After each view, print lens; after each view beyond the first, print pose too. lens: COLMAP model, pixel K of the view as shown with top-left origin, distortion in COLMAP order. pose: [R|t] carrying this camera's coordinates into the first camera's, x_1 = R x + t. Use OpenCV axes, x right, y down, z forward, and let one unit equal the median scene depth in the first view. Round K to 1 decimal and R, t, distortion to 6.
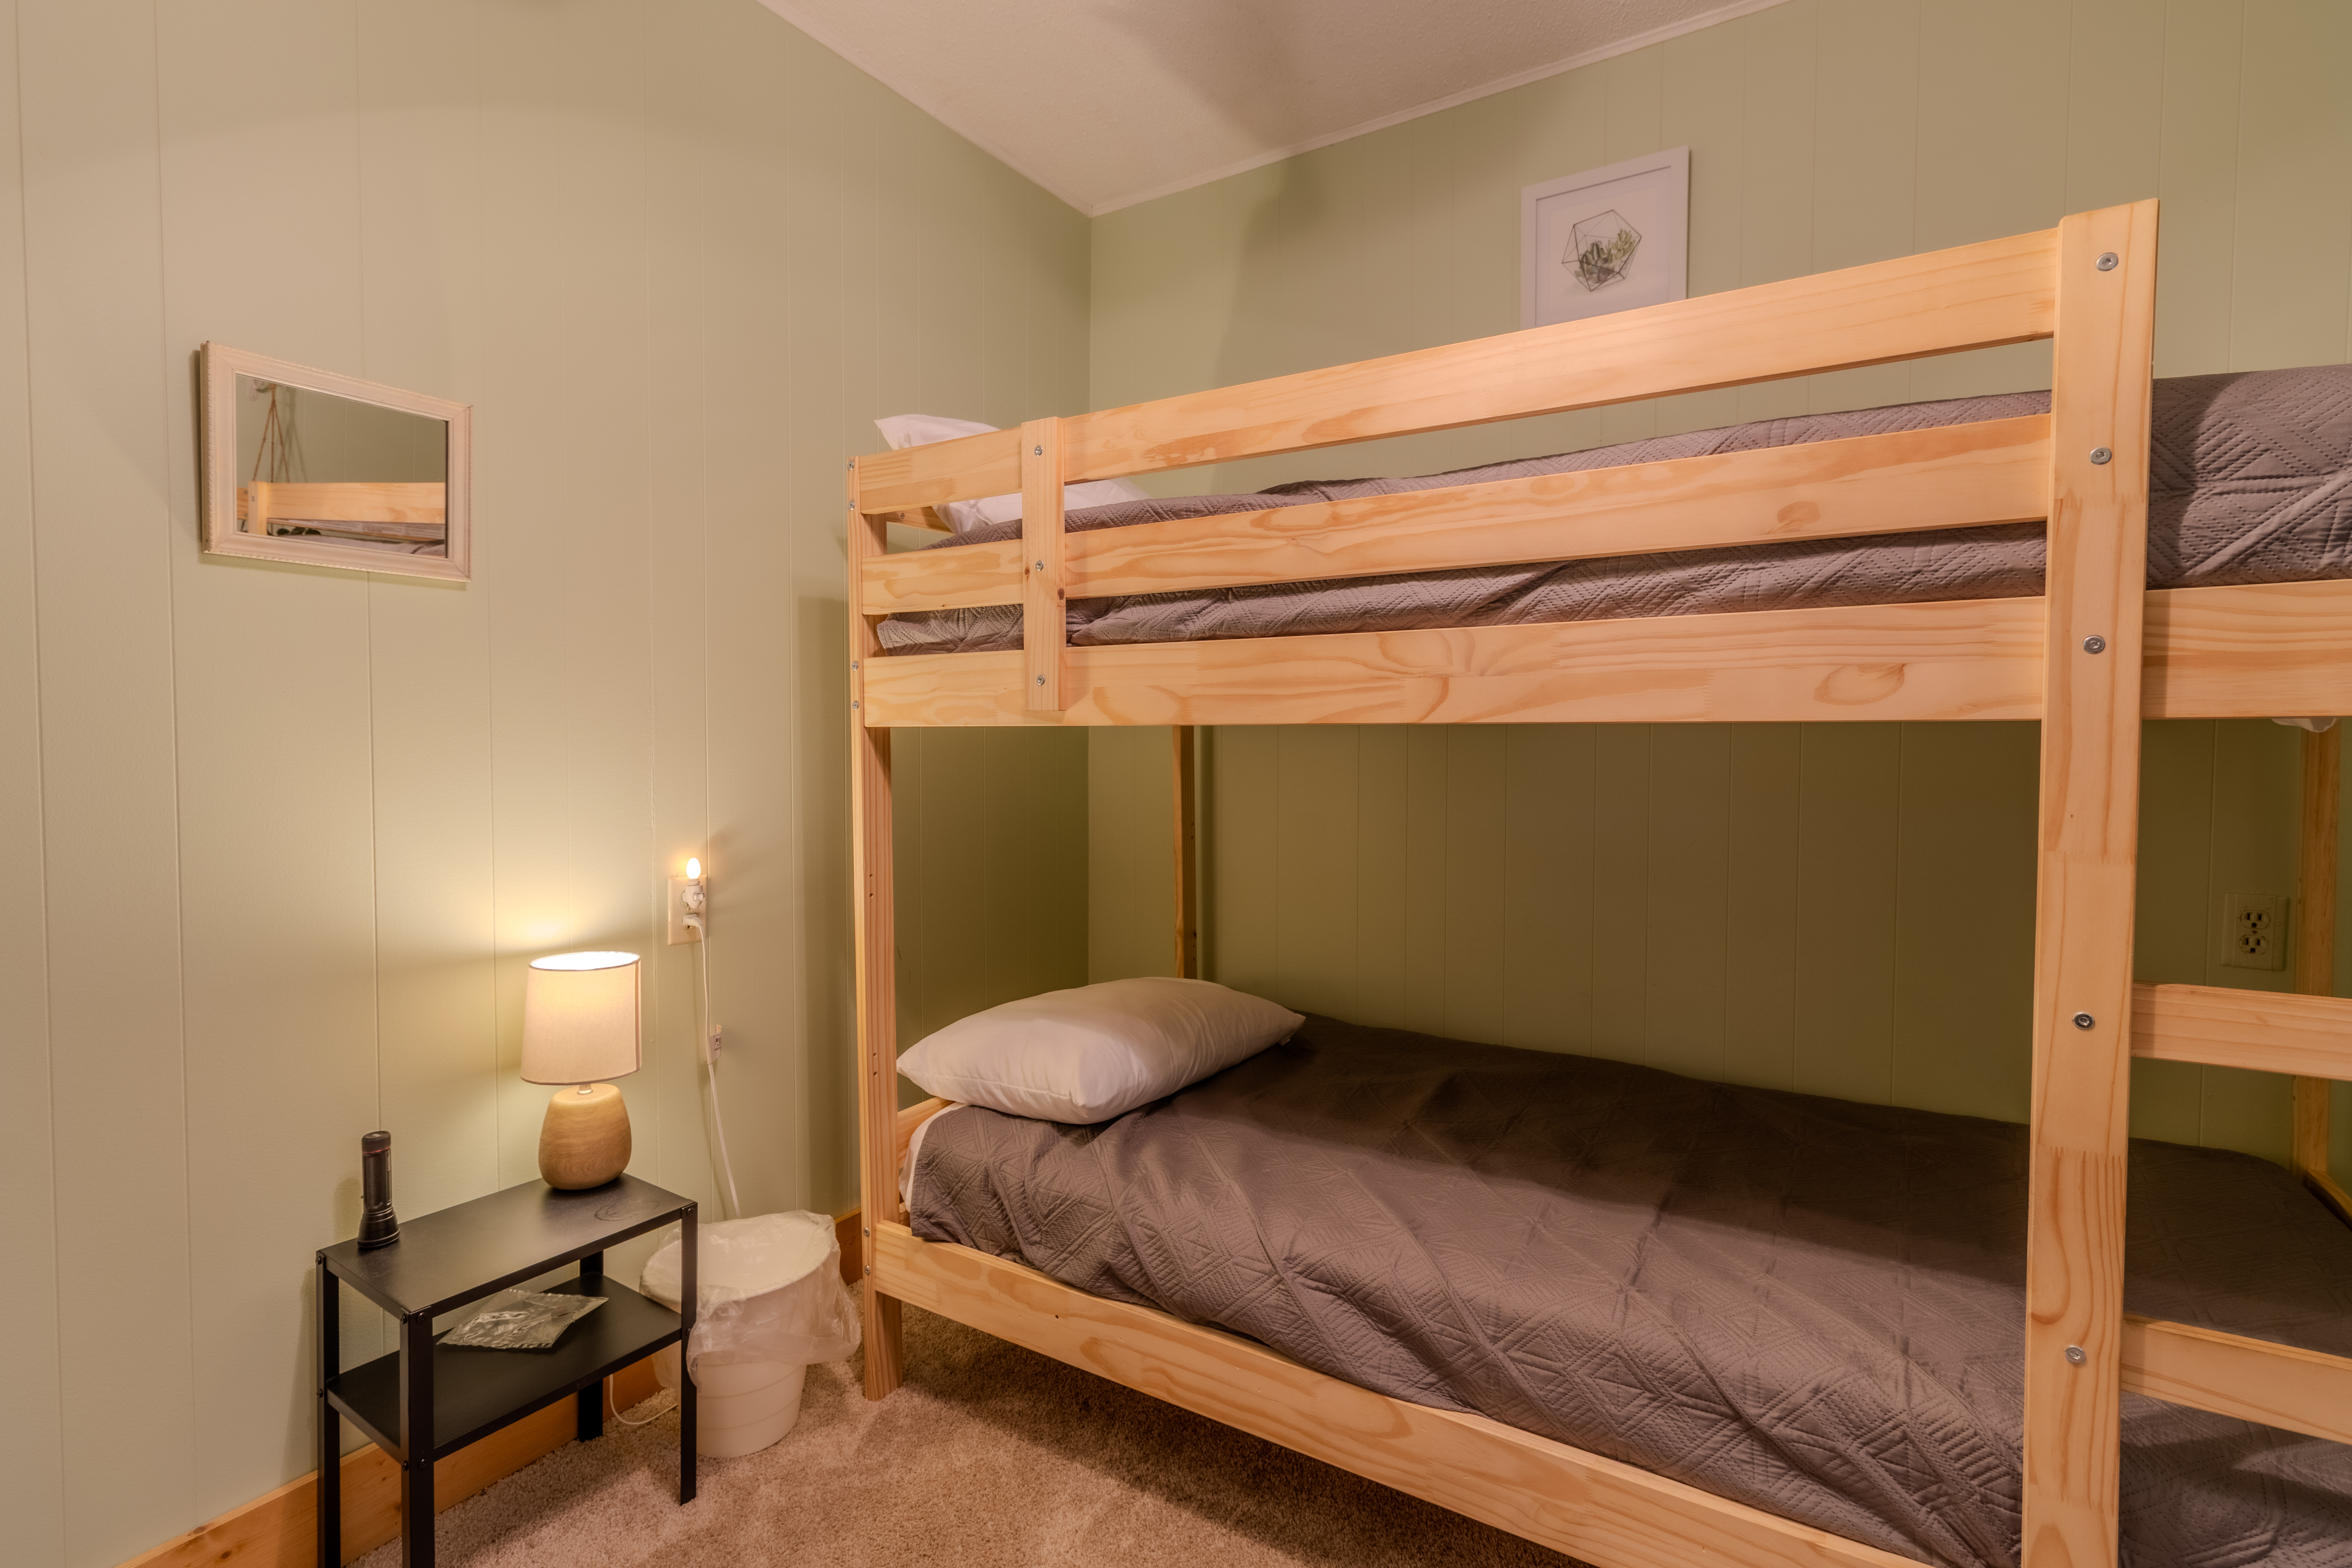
lens RADIAL K [[1105.5, 0, 1195.8], [0, 1105.5, 774.6], [0, 0, 1]] dist [0.003072, 0.001836]
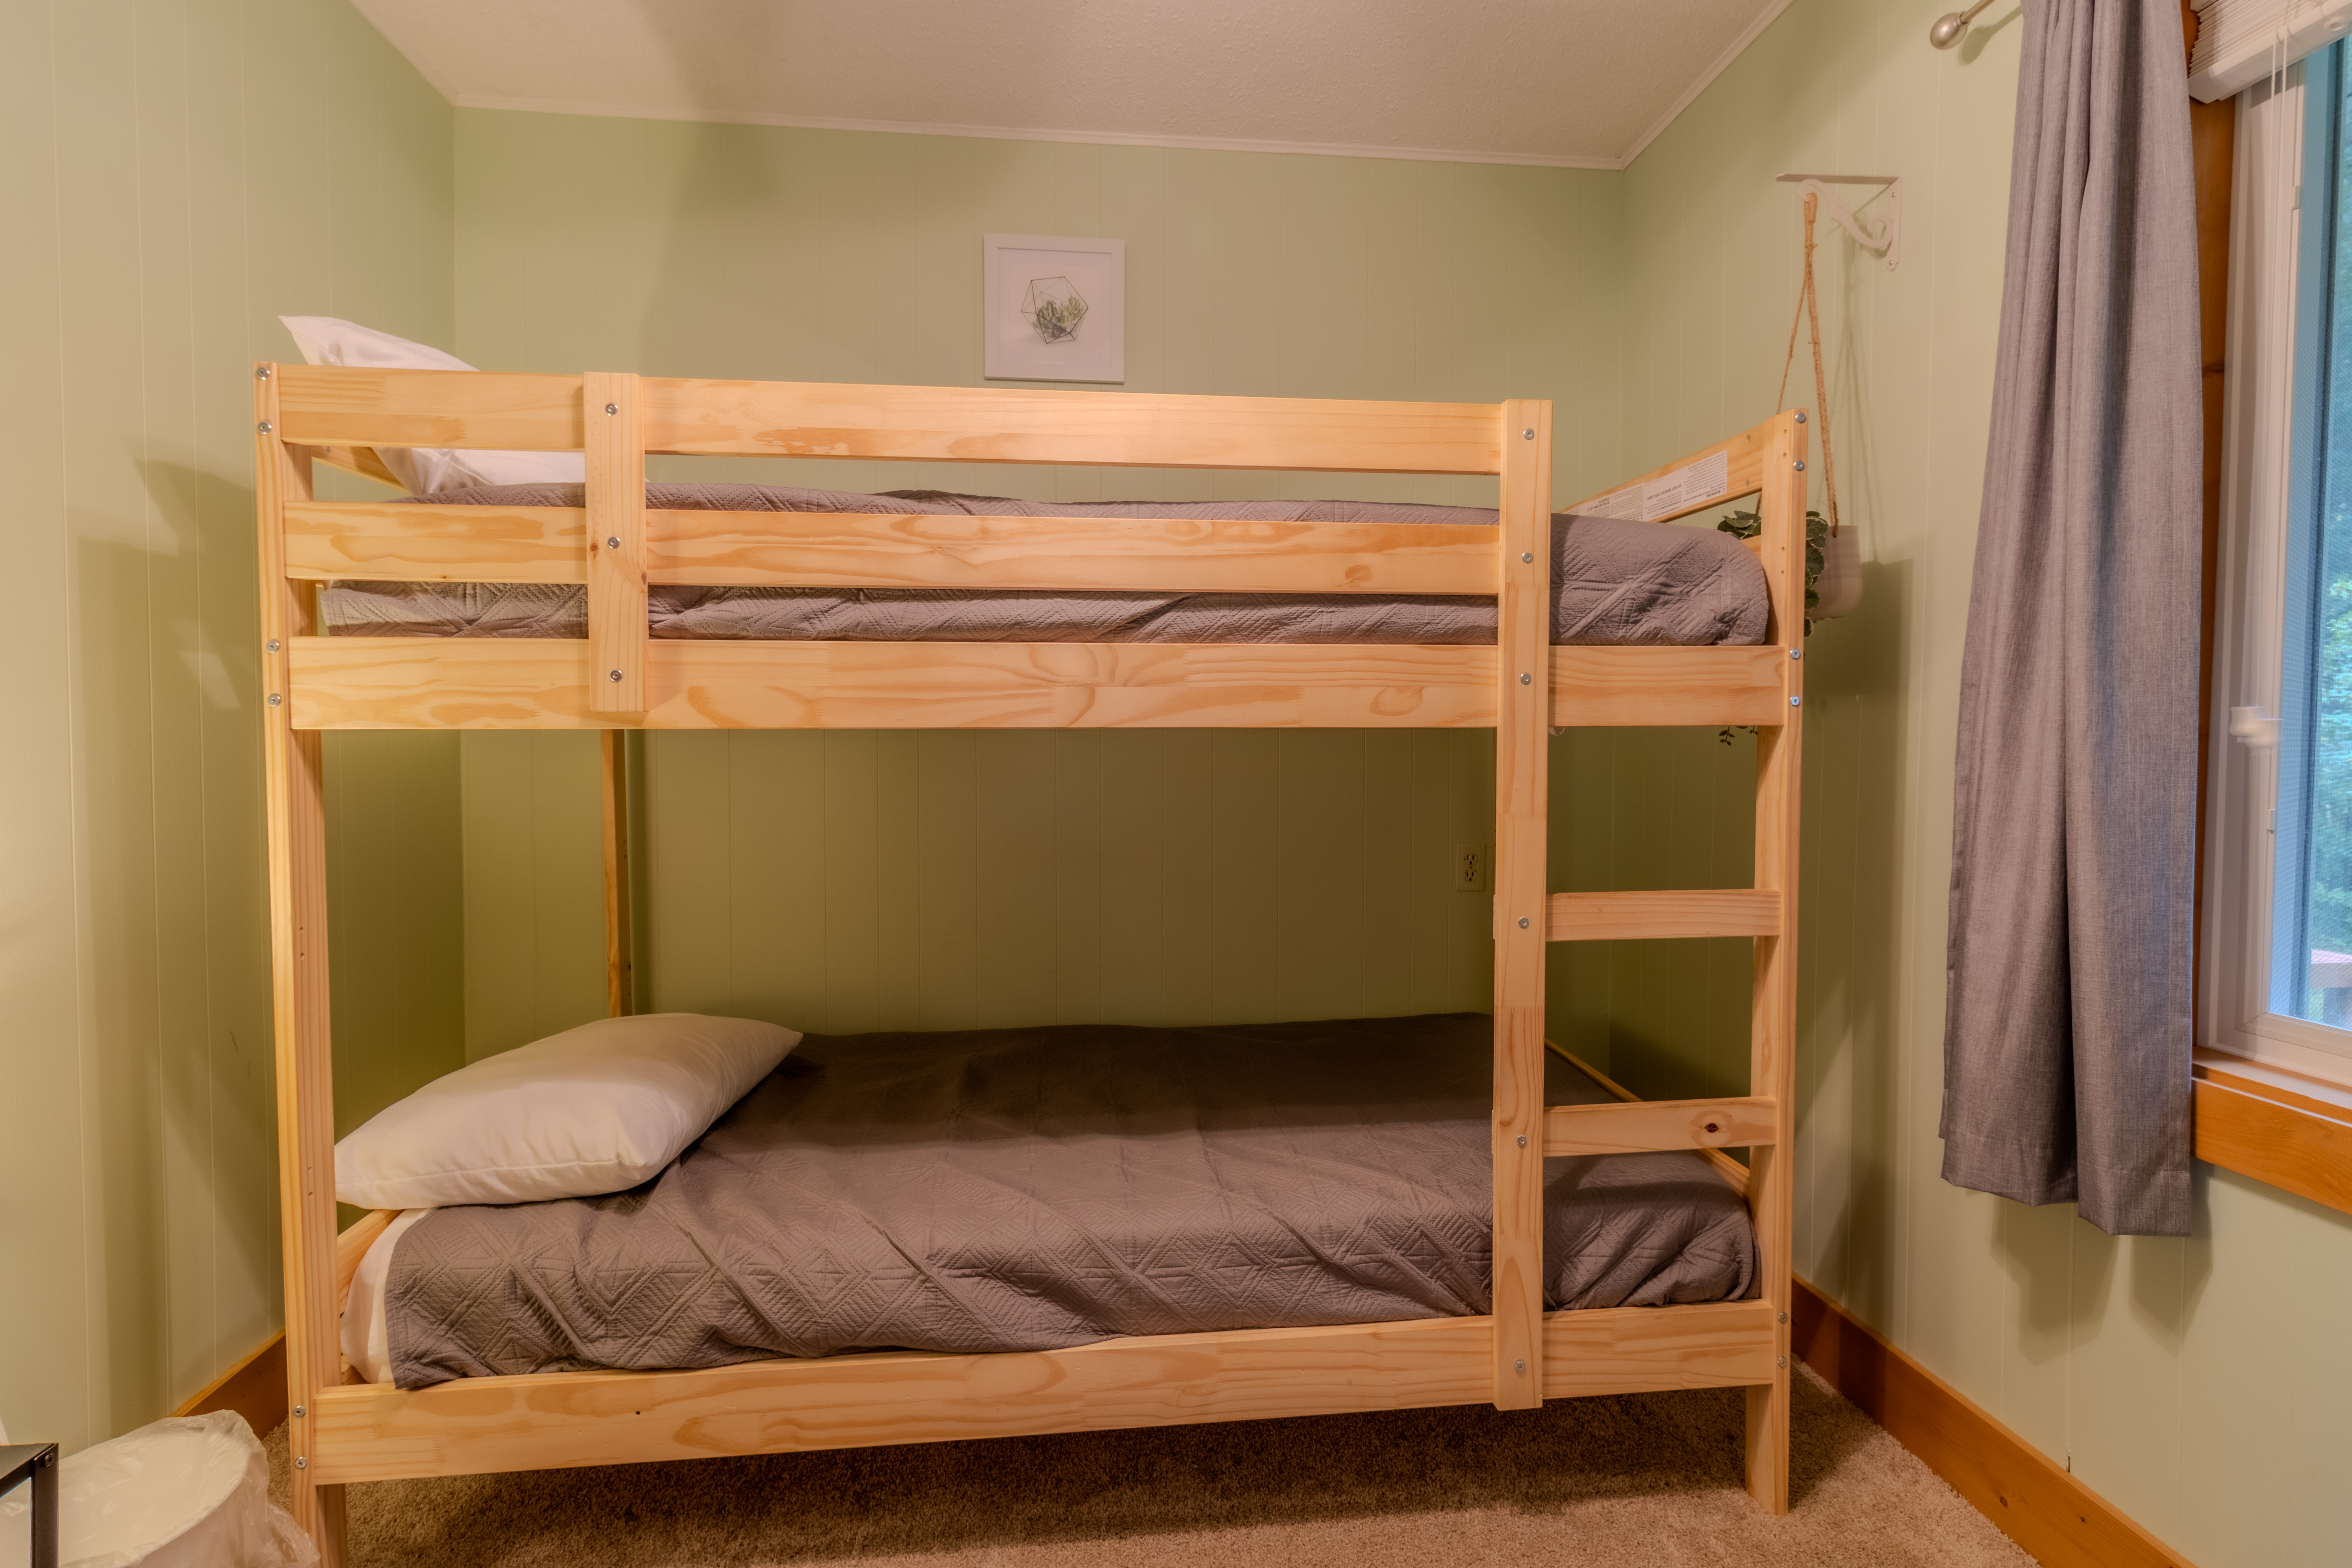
lens RADIAL K [[1105.5, 0, 1191.4], [0, 1105.5, 773.1], [0, 0, 1]] dist [0.003072, 0.001836]
pose [[0.785635, -0.021065, 0.618332, -0.349600], [0.025124, 0.999682, 0.002135, -0.000131], [-0.618180, 0.013858, 0.785914, 0.051264]]
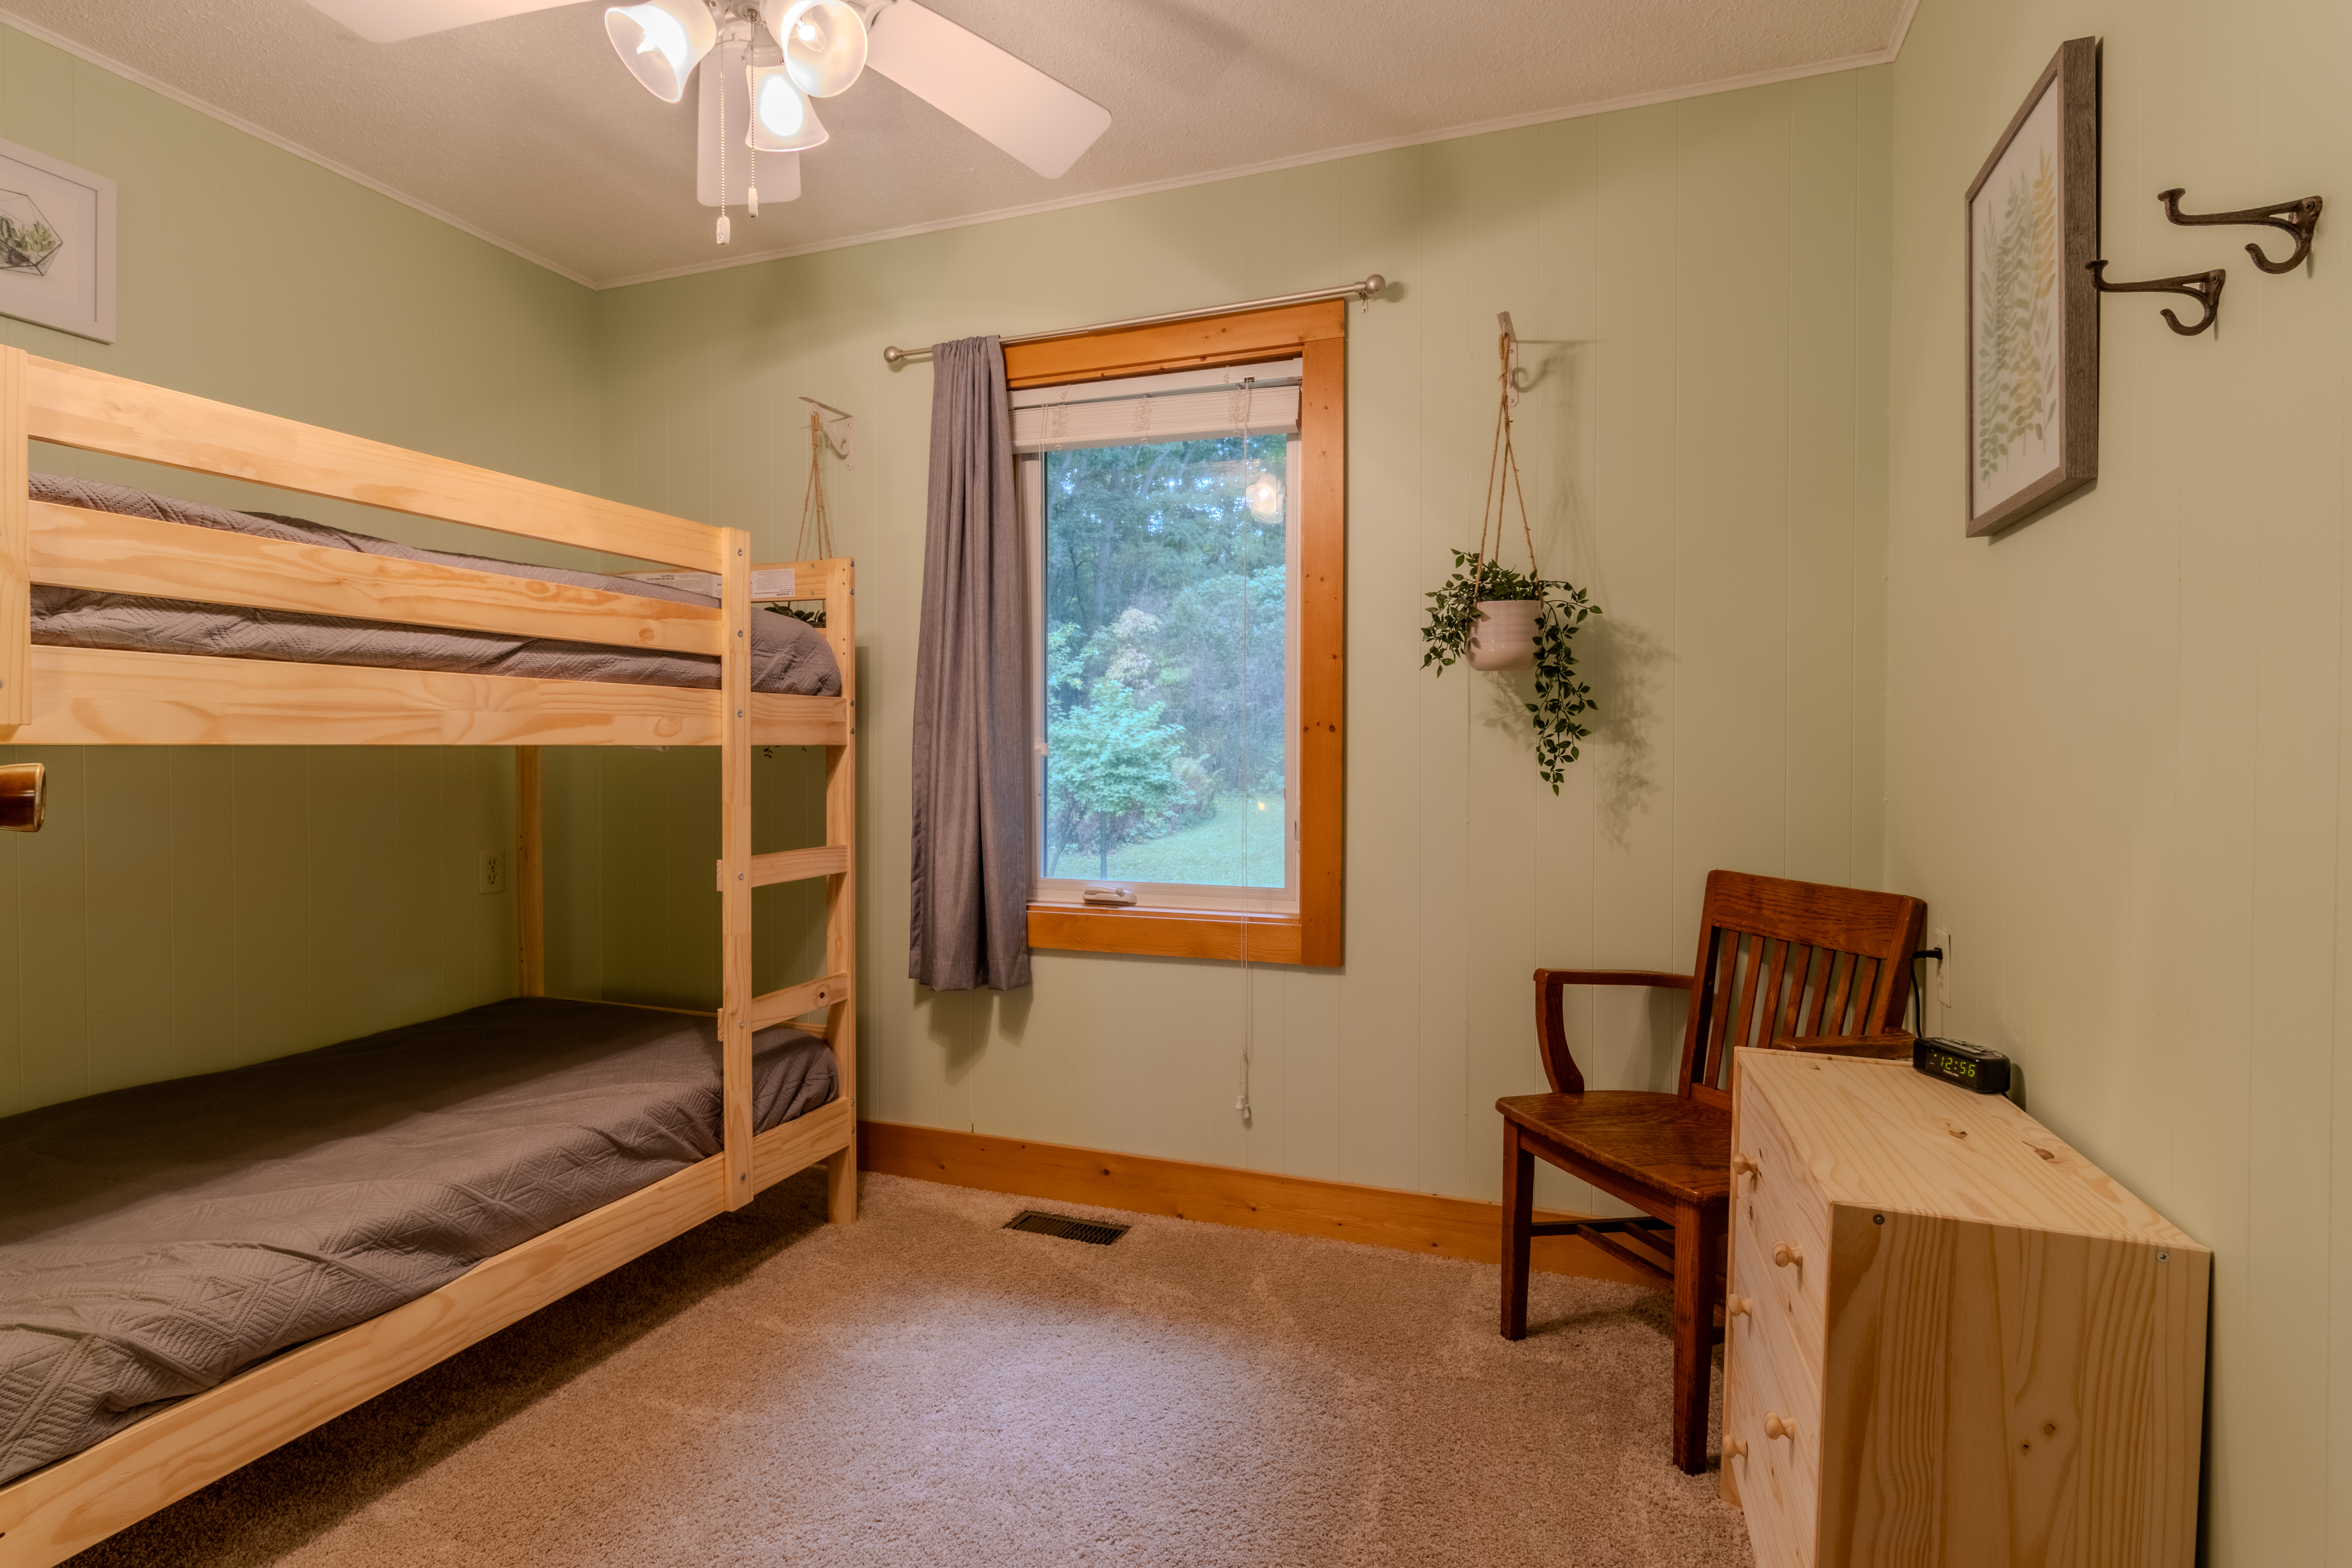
lens RADIAL K [[1129.5, 0, 1189.2], [0, 1129.5, 776.2], [0, 0, 1]] dist [-0.001451, 0.000502]
pose [[-0.213911, -0.021182, 0.976623, -1.159628], [0.041128, 0.998683, 0.030668, -0.013163], [-0.975987, 0.046727, -0.212758, 0.399805]]
